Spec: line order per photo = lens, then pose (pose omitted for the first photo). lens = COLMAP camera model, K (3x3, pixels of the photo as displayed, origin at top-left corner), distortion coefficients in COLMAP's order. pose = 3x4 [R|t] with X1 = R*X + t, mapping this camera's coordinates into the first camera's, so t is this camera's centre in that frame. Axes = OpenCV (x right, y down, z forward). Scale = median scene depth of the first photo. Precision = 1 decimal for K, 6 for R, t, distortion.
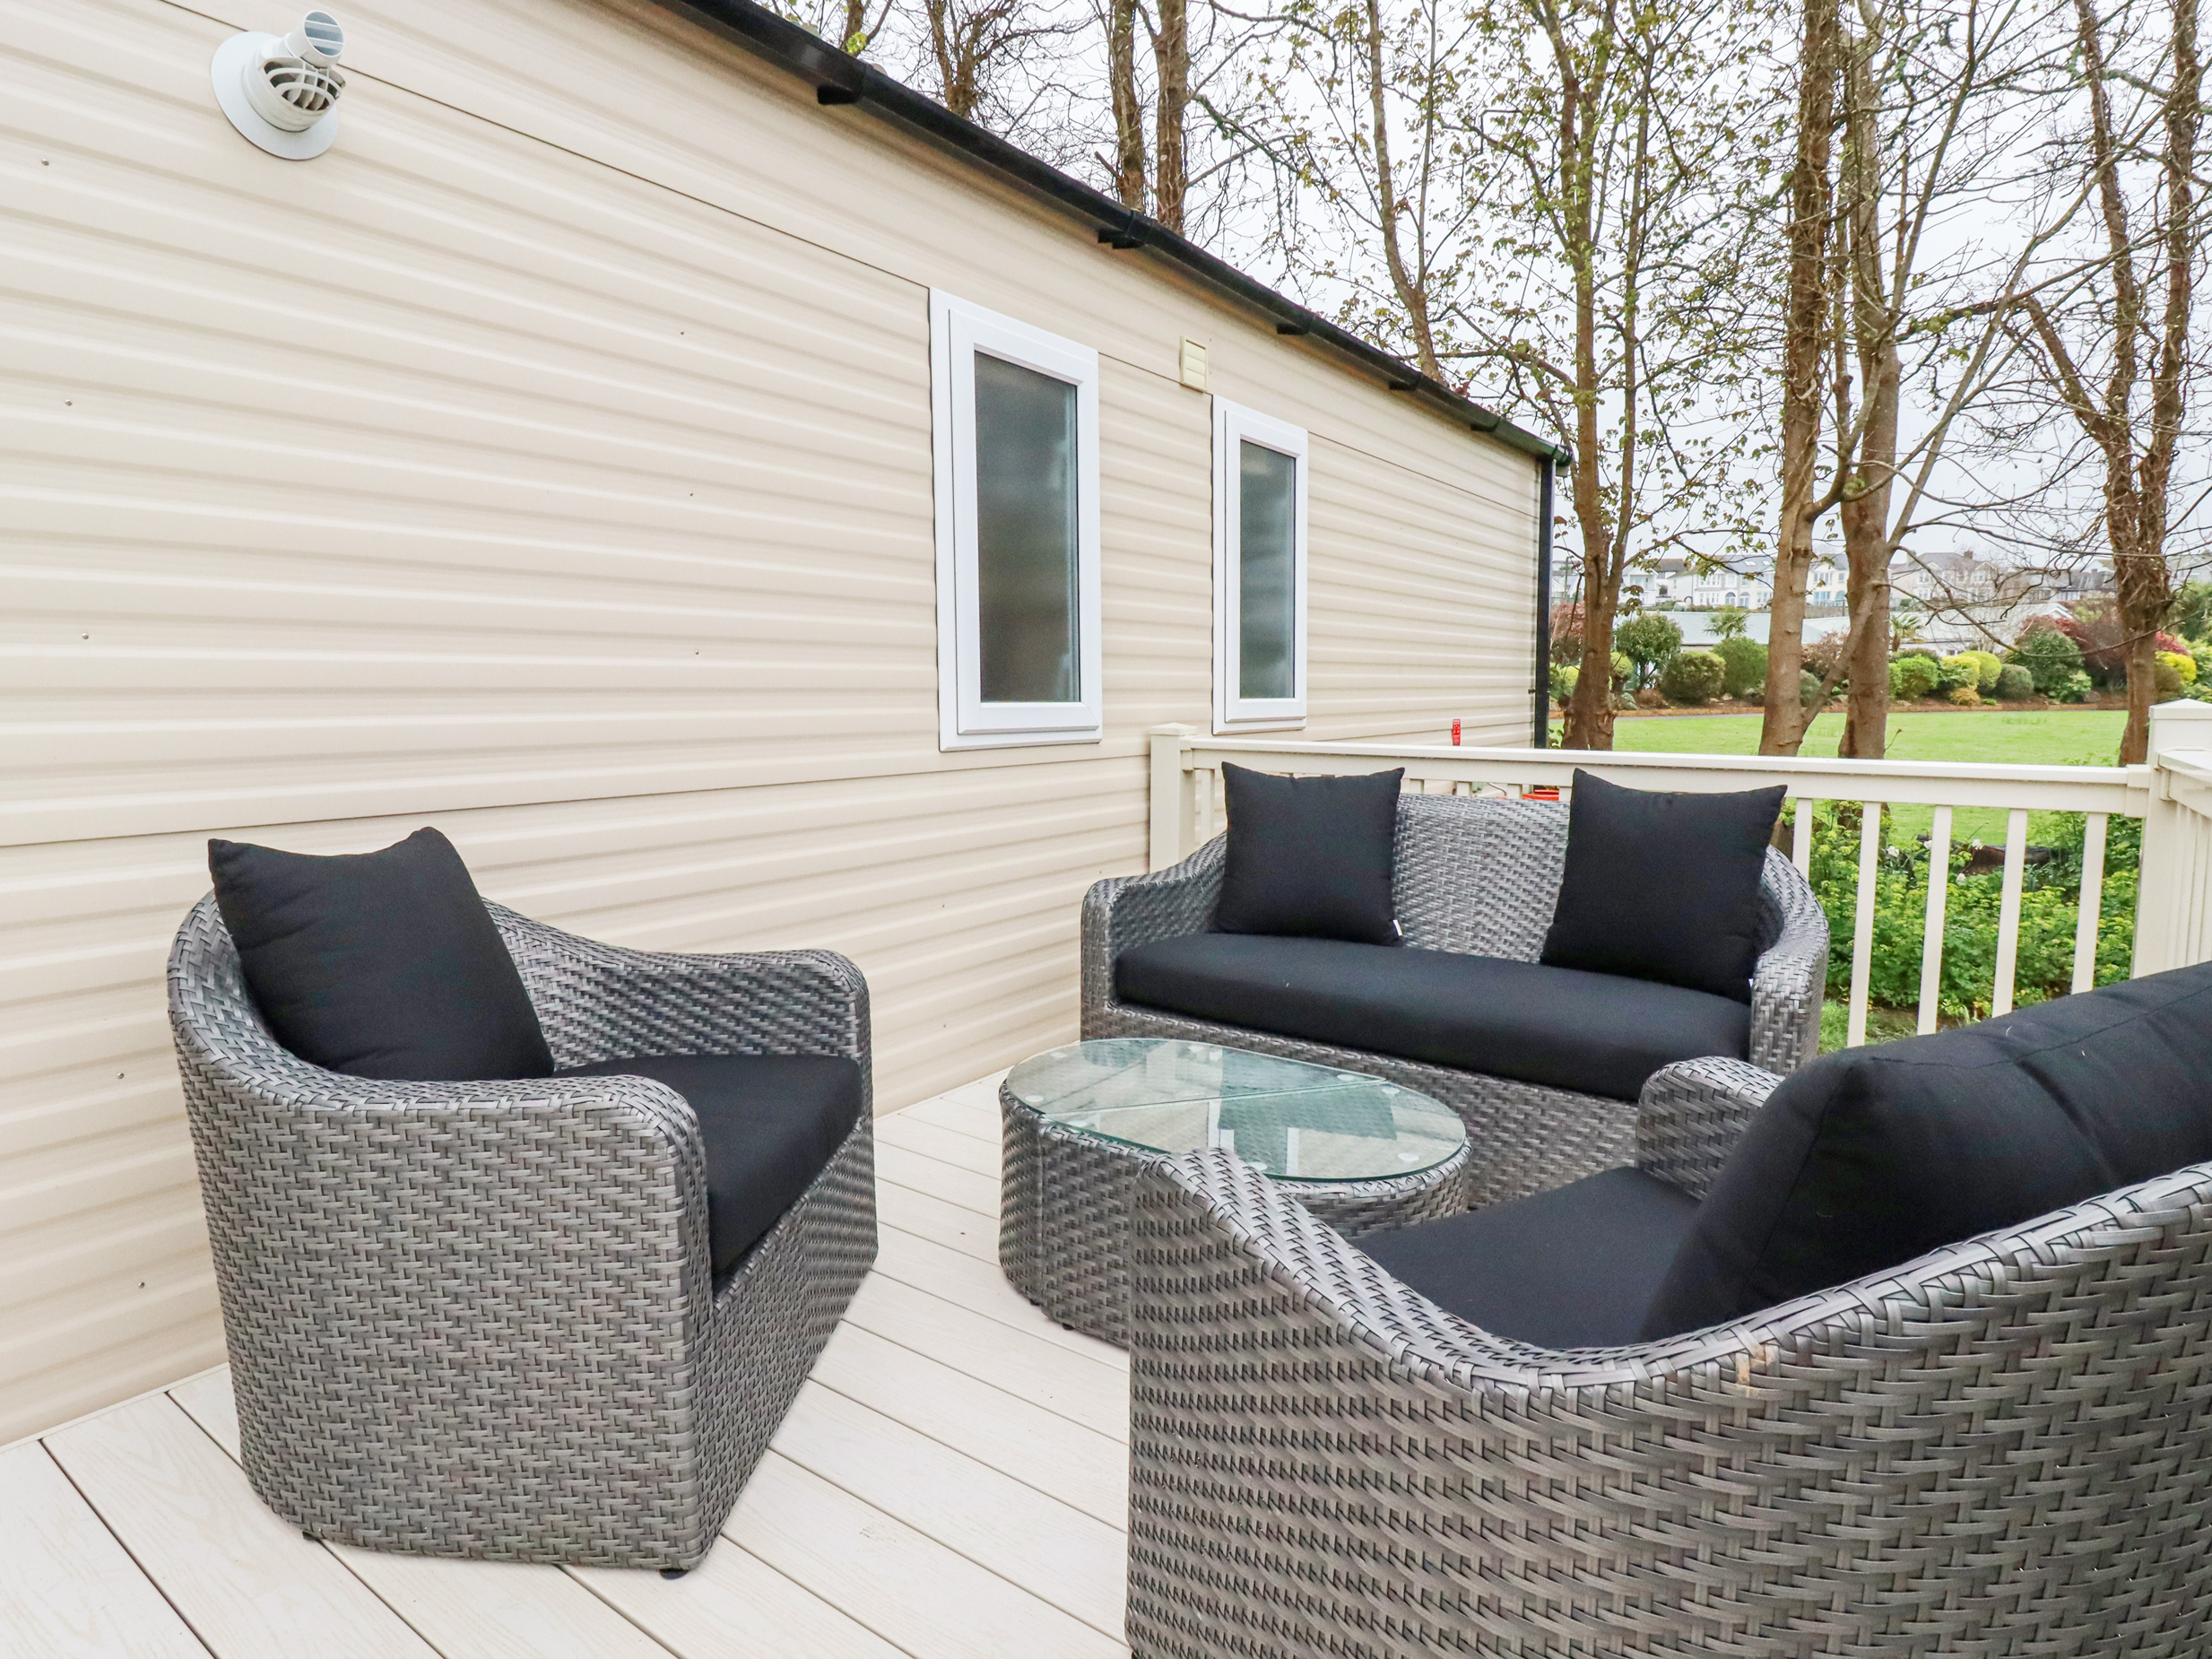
lens RADIAL K [[1188.9, 0, 1111.9], [0, 1188.9, 819.7], [0, 0, 1]] dist [0.006853, -0.000539]
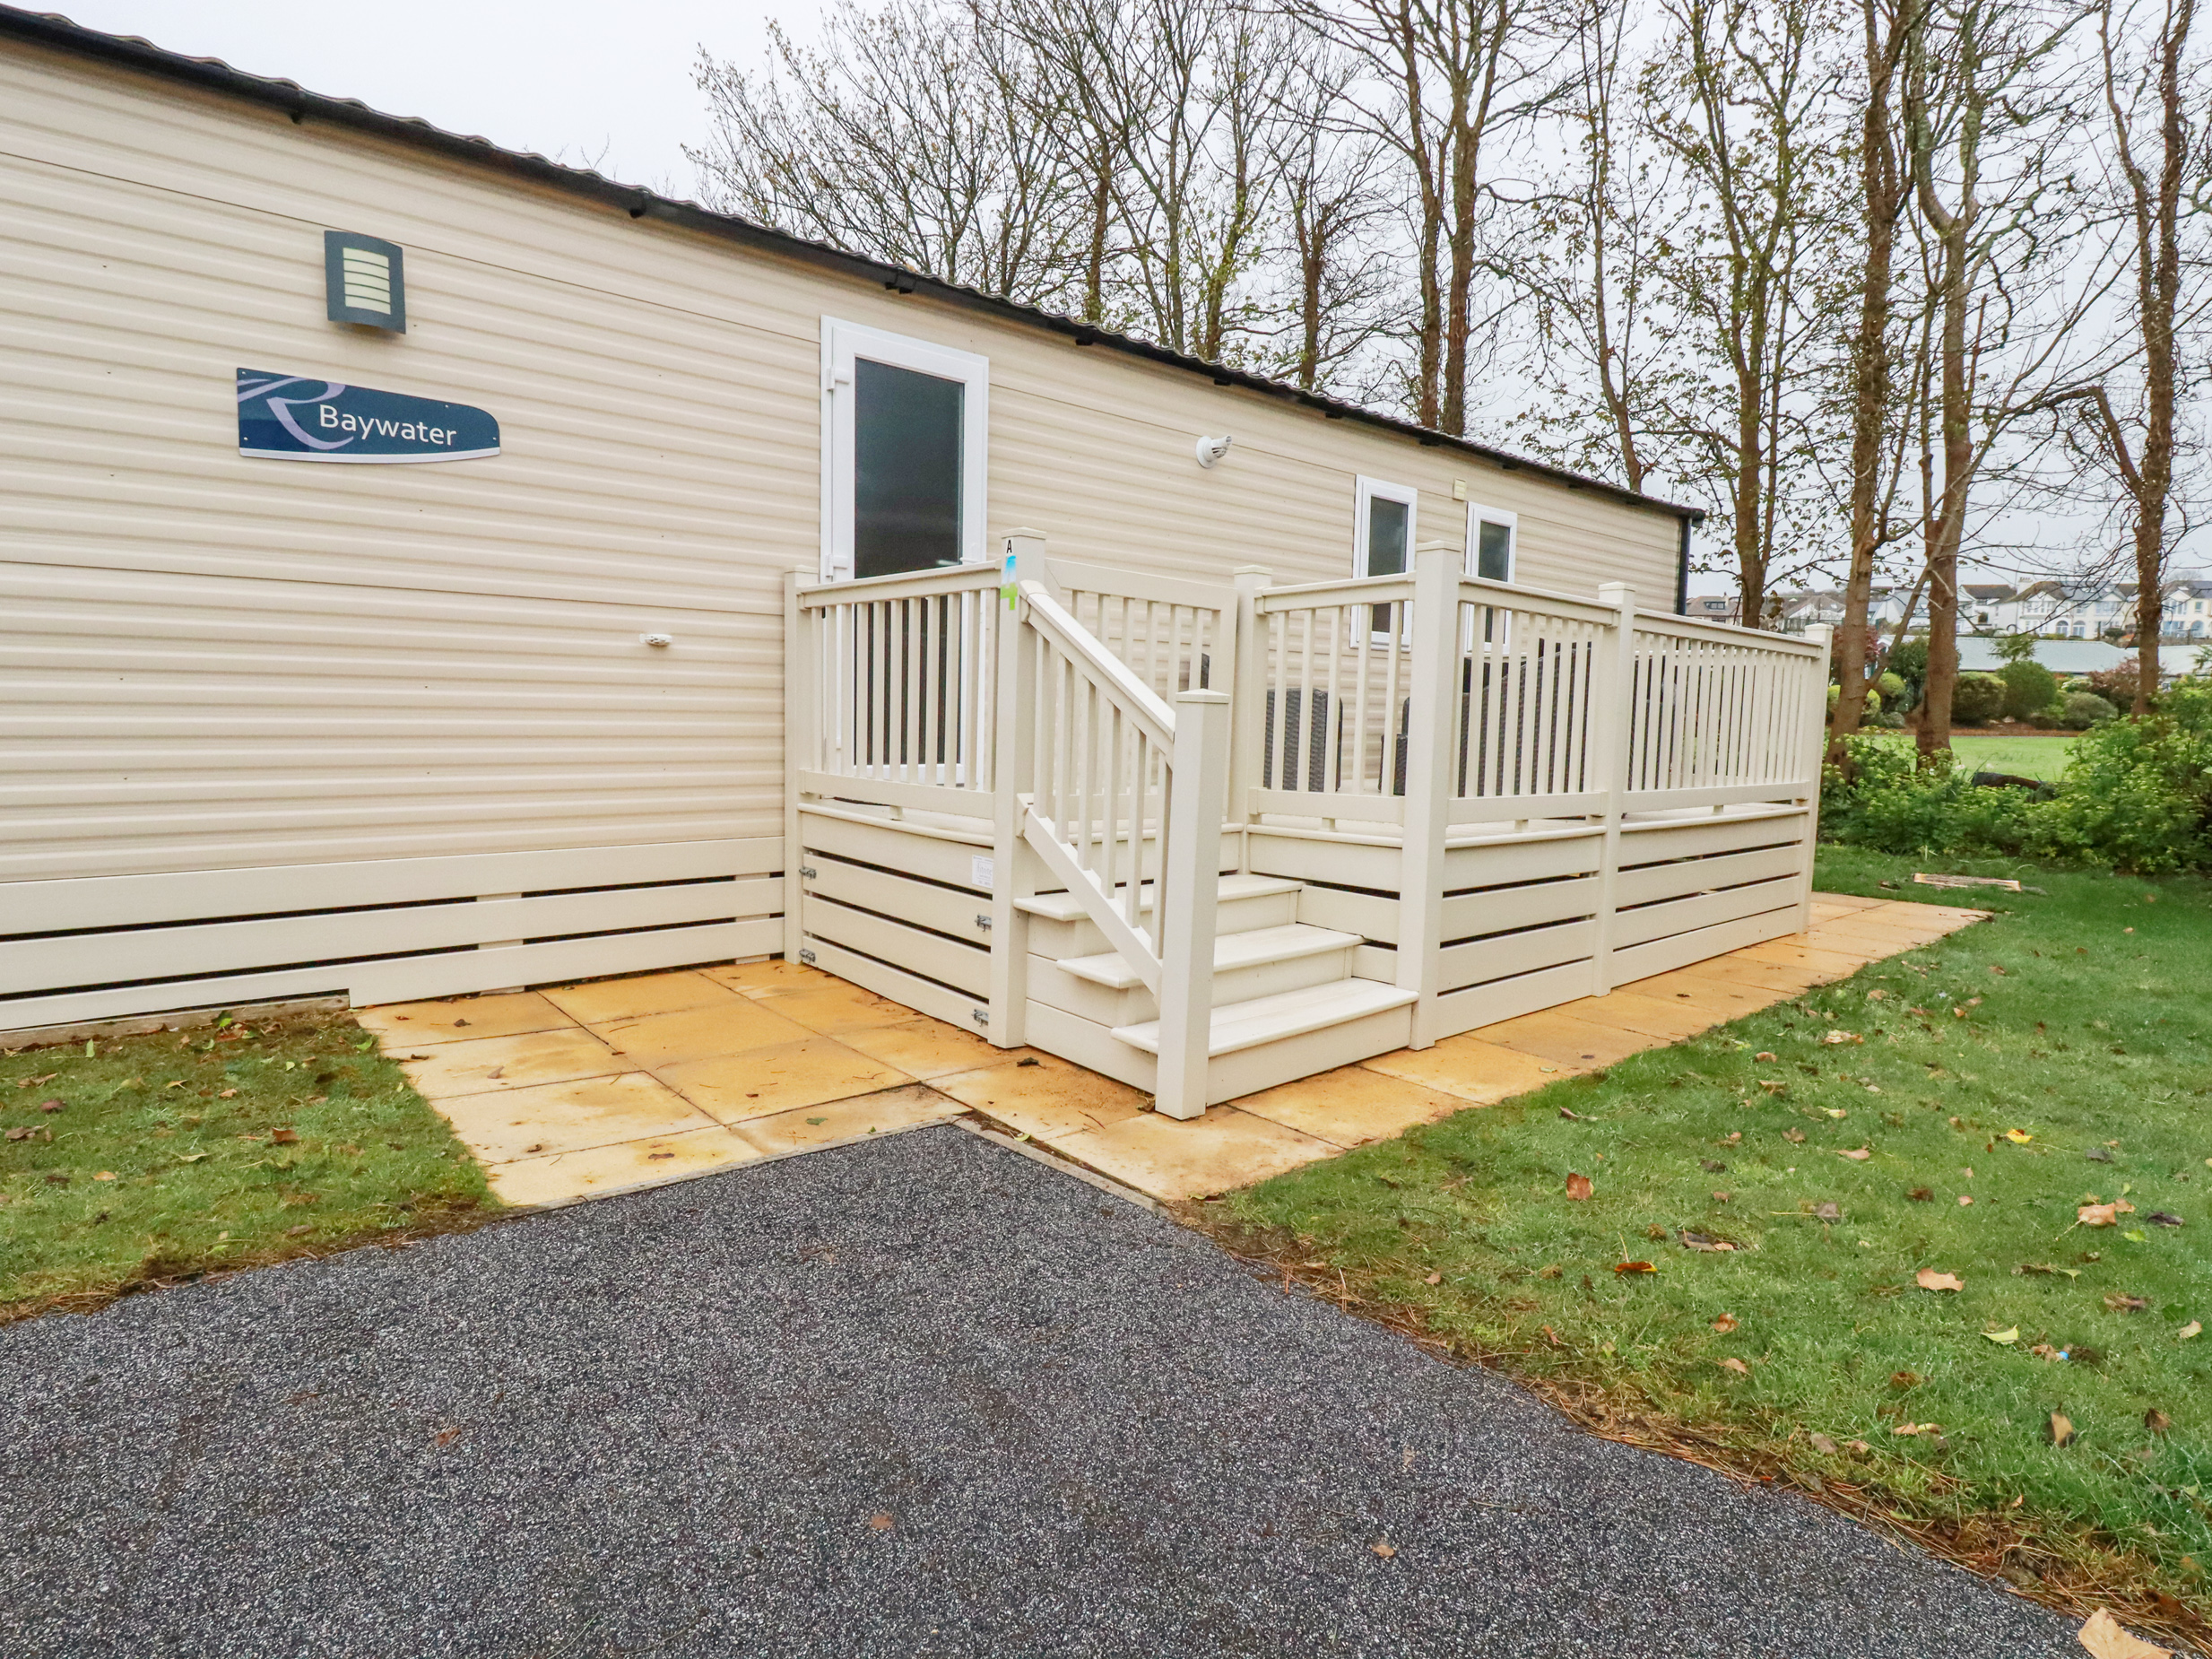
lens RADIAL K [[1188.9, 0, 1116.8], [0, 1188.9, 837.8], [0, 0, 1]] dist [0.006853, -0.000539]
pose [[0.976345, 0.046373, -0.211188, -0.024813], [-0.047805, 0.998855, -0.001675, 0.133168], [0.210868, 0.011731, 0.977444, -0.572705]]
